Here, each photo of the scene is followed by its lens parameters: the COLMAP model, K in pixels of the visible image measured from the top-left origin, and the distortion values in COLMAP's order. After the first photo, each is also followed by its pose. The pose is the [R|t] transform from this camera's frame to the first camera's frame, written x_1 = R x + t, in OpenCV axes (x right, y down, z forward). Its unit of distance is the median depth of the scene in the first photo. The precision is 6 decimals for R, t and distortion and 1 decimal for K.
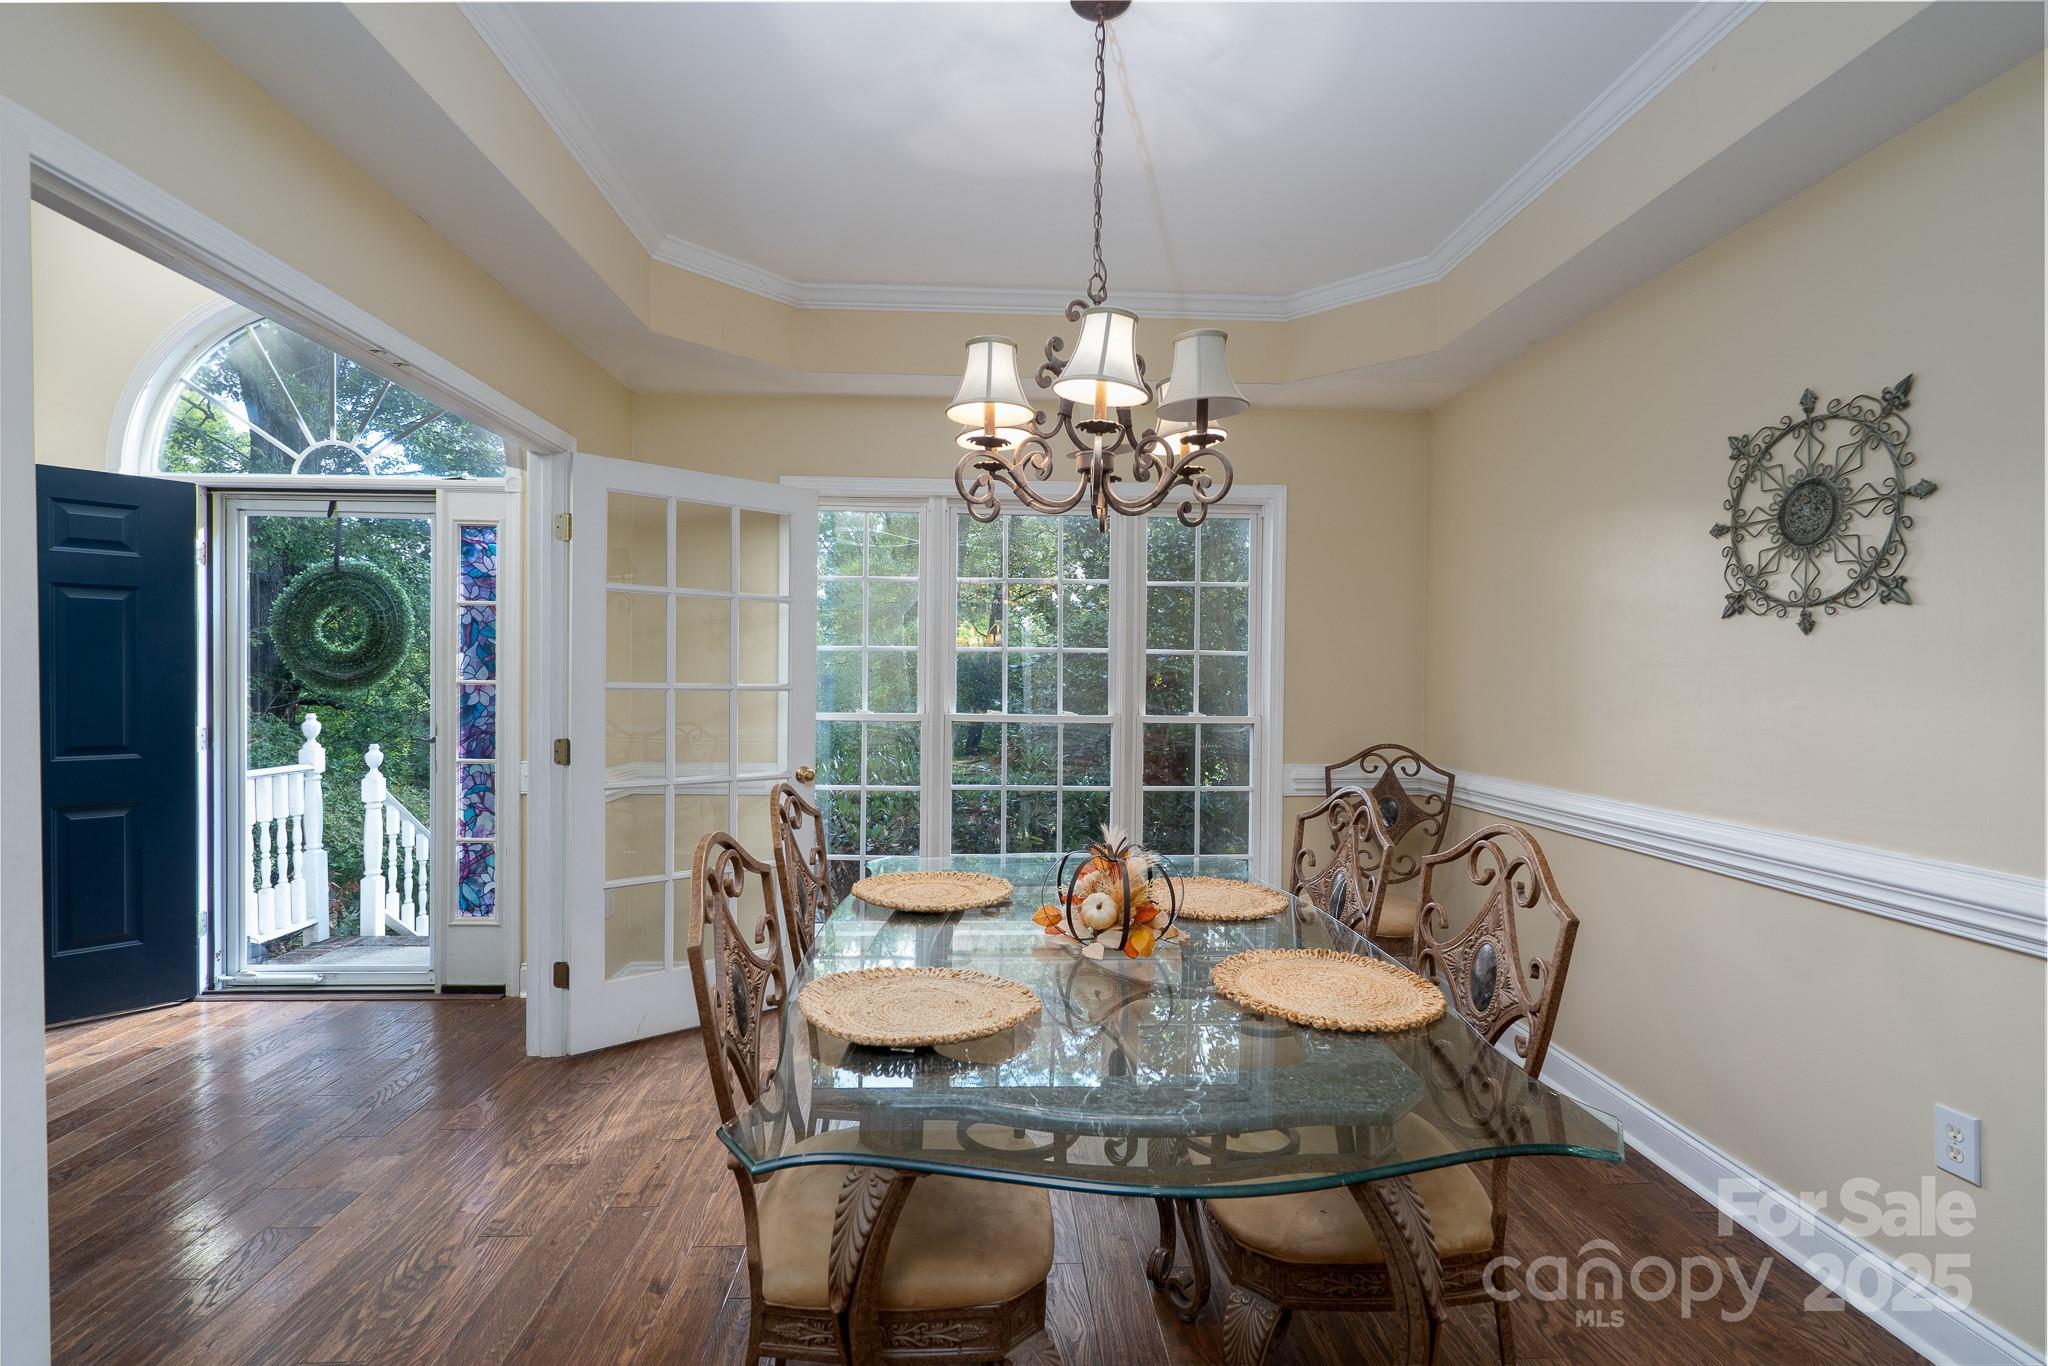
lens RADIAL K [[936.6, 0, 1031.5], [0, 936.6, 698.7], [0, 0, 1]] dist [-0.005156, 0.002078]
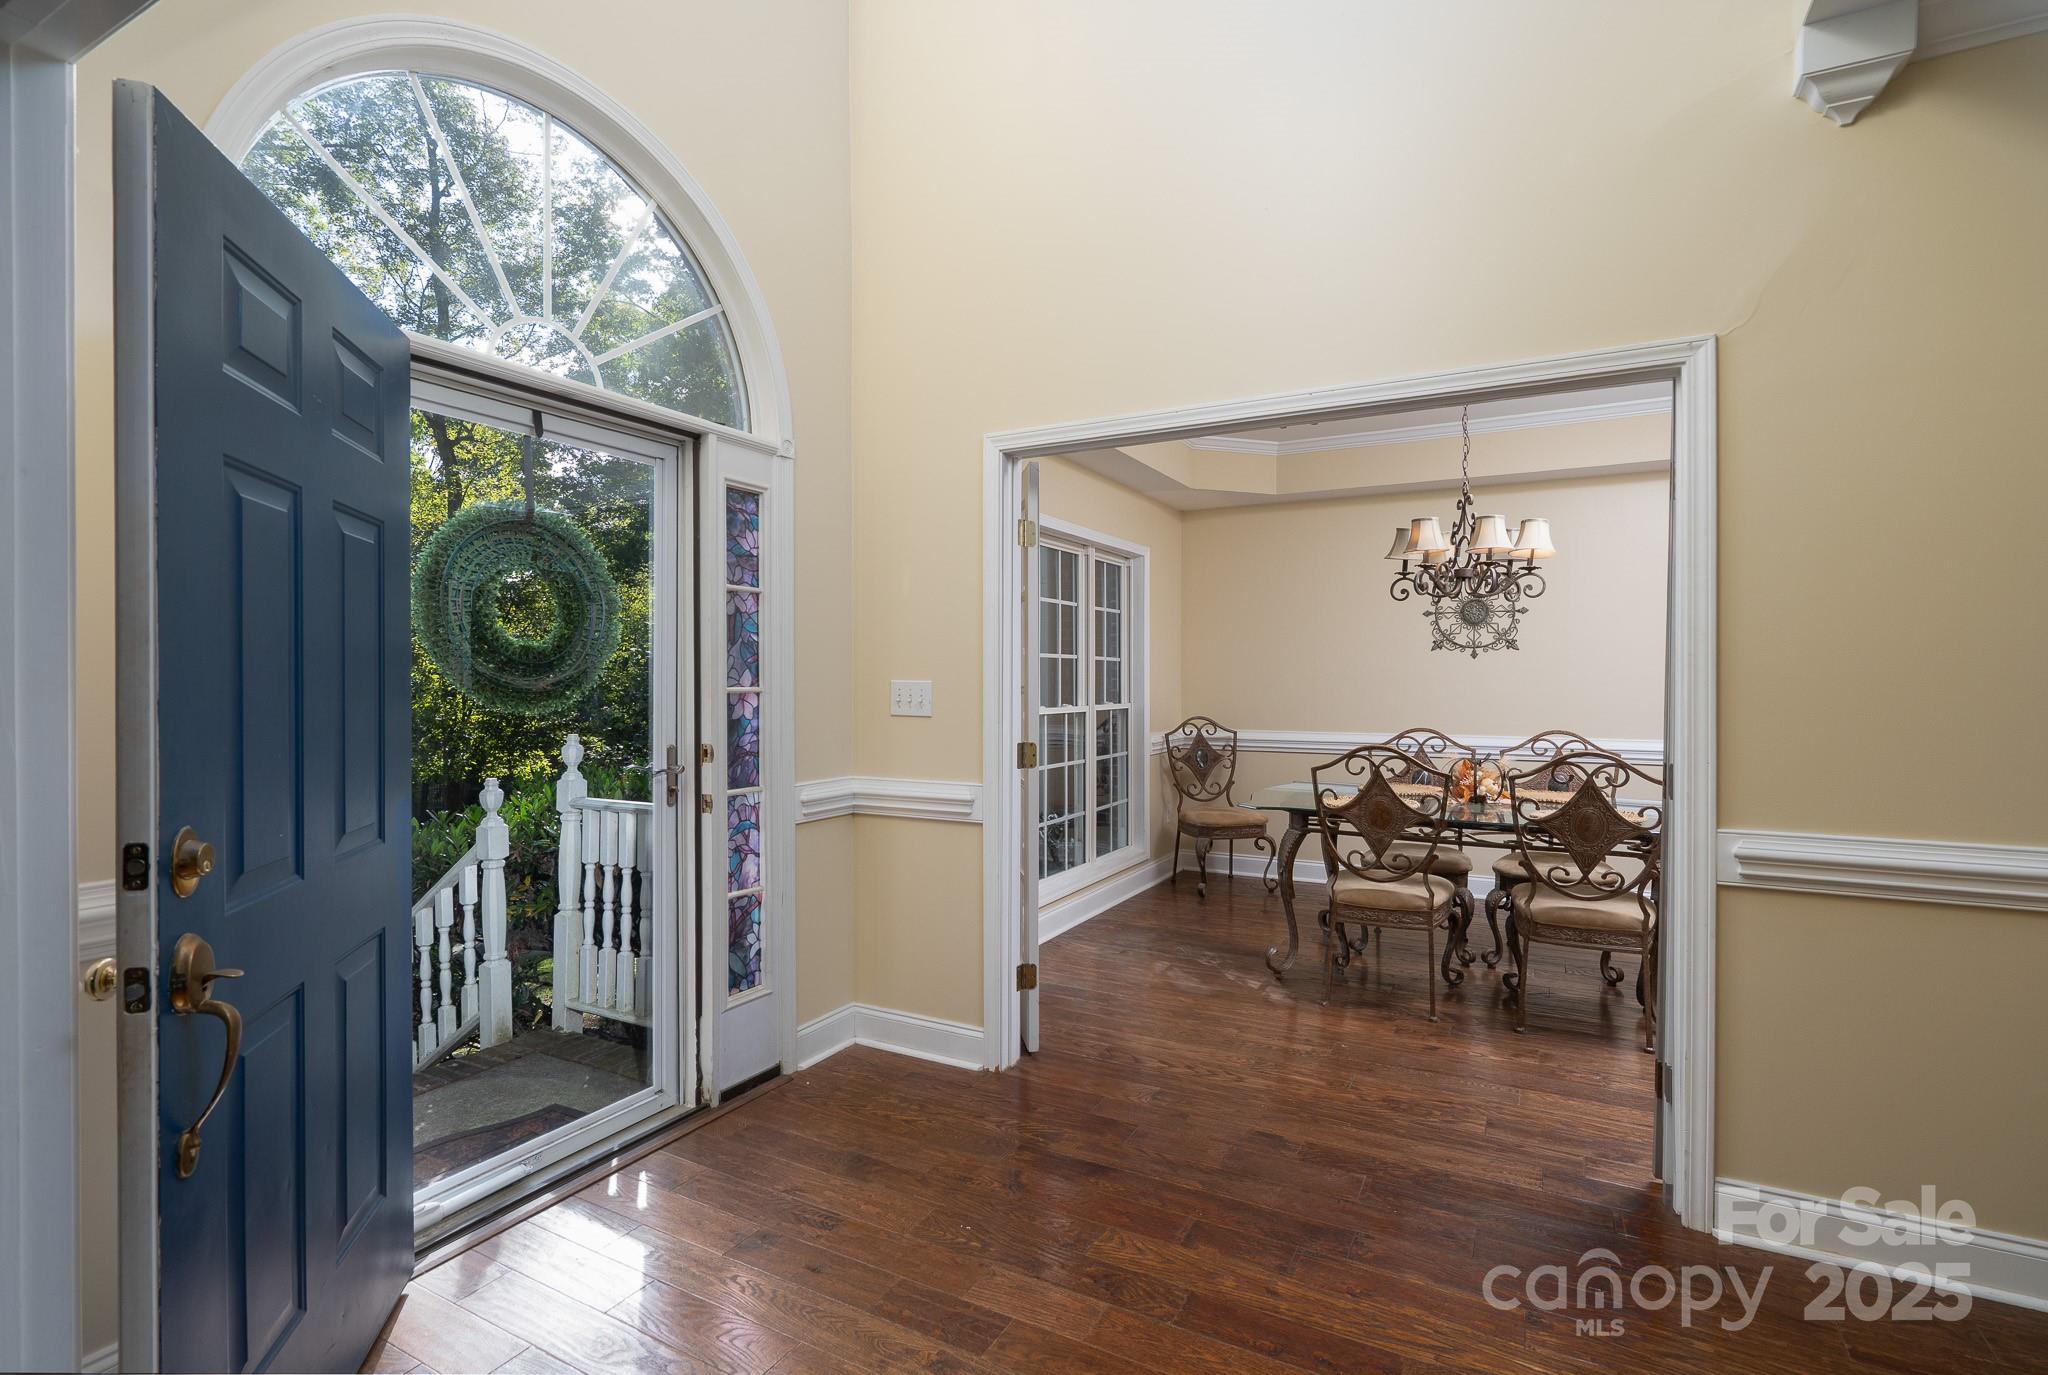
lens RADIAL K [[936.6, 0, 1029.0], [0, 936.6, 682.3], [0, 0, 1]] dist [-0.005156, 0.002078]
pose [[0.521776, -0.012740, 0.852987, -1.227037], [0.023317, 0.999728, 0.000668, -0.020475], [-0.852764, 0.019541, 0.521931, 0.419096]]
